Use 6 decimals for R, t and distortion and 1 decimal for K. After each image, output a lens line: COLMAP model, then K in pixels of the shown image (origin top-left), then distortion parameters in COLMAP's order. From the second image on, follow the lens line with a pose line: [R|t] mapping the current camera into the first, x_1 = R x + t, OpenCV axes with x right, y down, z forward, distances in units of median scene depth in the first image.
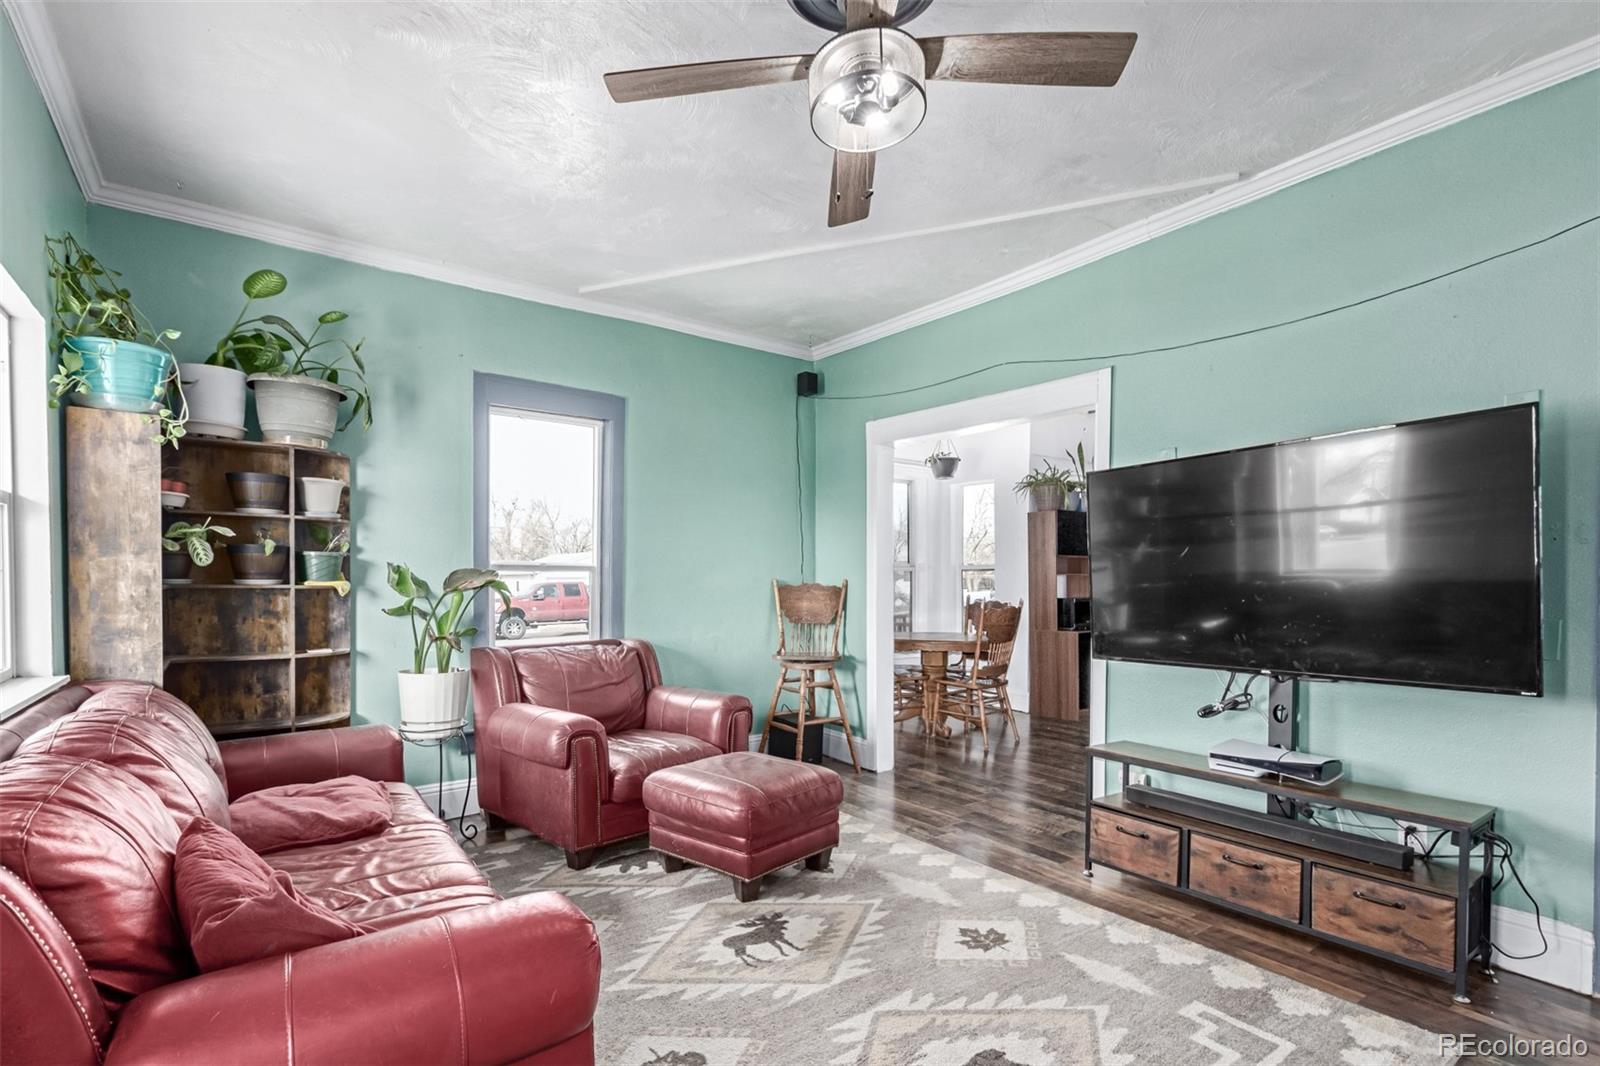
lens RADIAL K [[762.2, 0, 779.9], [0, 762.2, 587.6], [0, 0, 1]] dist [0.010721, -0.002022]
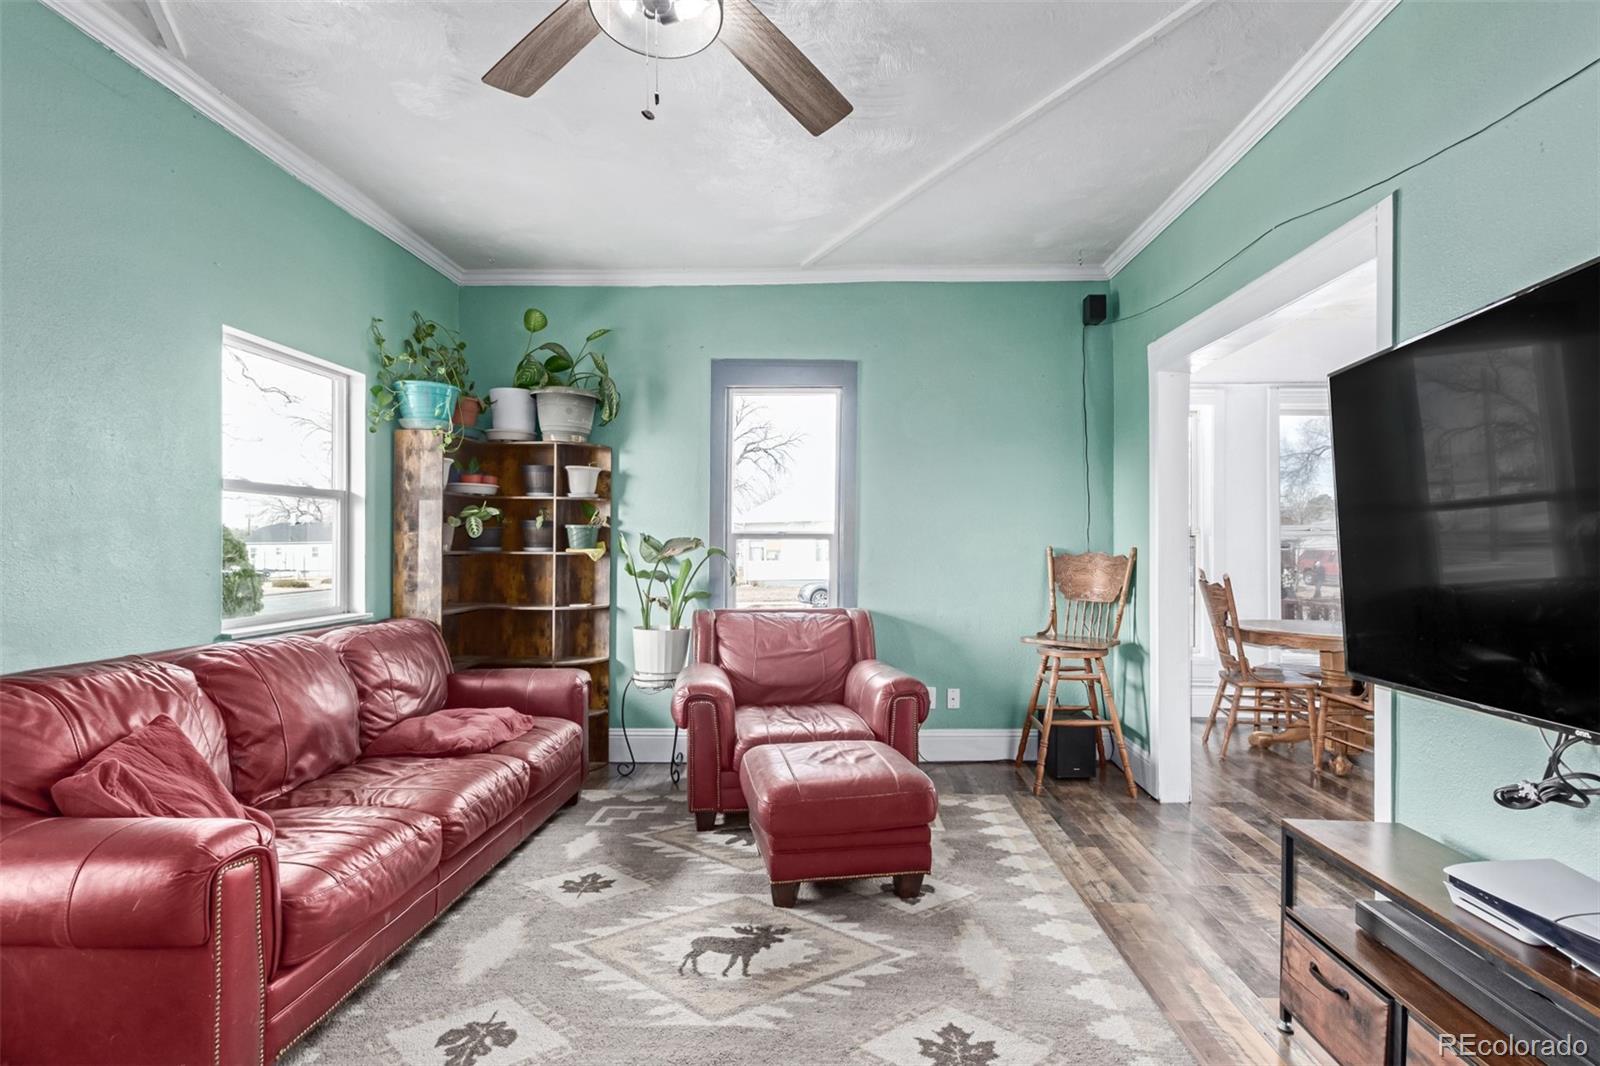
lens RADIAL K [[762.2, 0, 799.5], [0, 762.2, 533.7], [0, 0, 1]] dist [0.010721, -0.002022]
pose [[0.789675, -0.012052, -0.613407, 0.439404], [-0.005467, 0.999629, -0.026679, -0.001829], [0.613501, 0.024421, 0.789316, 0.245103]]
